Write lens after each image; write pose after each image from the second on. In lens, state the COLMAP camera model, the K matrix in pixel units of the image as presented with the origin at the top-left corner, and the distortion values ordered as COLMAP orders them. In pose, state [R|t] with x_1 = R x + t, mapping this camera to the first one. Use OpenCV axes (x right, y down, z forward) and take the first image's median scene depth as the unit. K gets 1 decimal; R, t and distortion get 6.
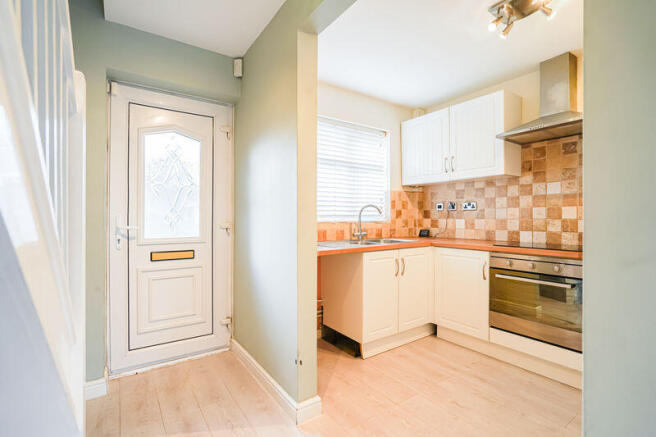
lens RADIAL K [[306.0, 0, 322.3], [0, 306.0, 218.0], [0, 0, 1]] dist [-0.016050, 0.008042]
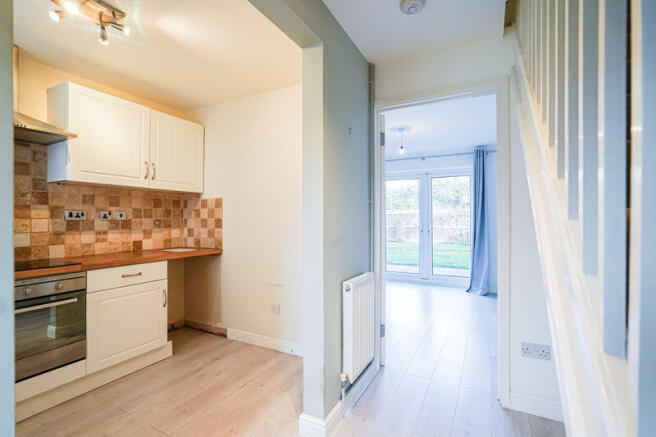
lens RADIAL K [[306.0, 0, 325.5], [0, 306.0, 217.3], [0, 0, 1]] dist [-0.016050, 0.008042]
pose [[-0.453116, 0.007386, 0.891421, -0.339716], [0.007993, 0.999959, -0.004223, -0.028062], [-0.891416, 0.005211, -0.453156, 0.509734]]
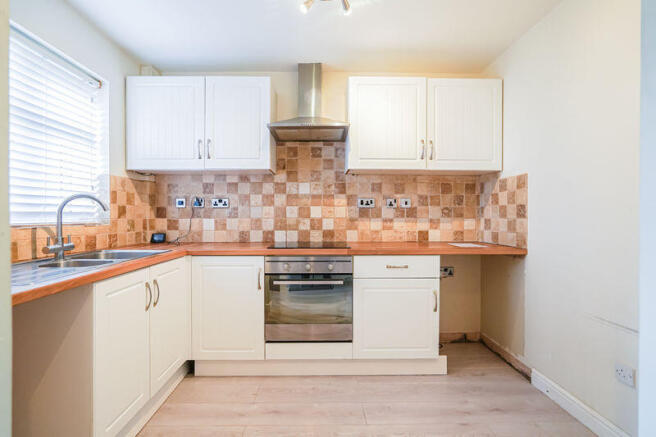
lens RADIAL K [[306.0, 0, 325.4], [0, 306.0, 215.9], [0, 0, 1]] dist [-0.016050, 0.008042]
pose [[0.557108, 0.000791, 0.830439, -0.067618], [0.002983, 0.999991, -0.002953, -0.000429], [-0.830434, 0.004122, 0.557101, 0.327617]]
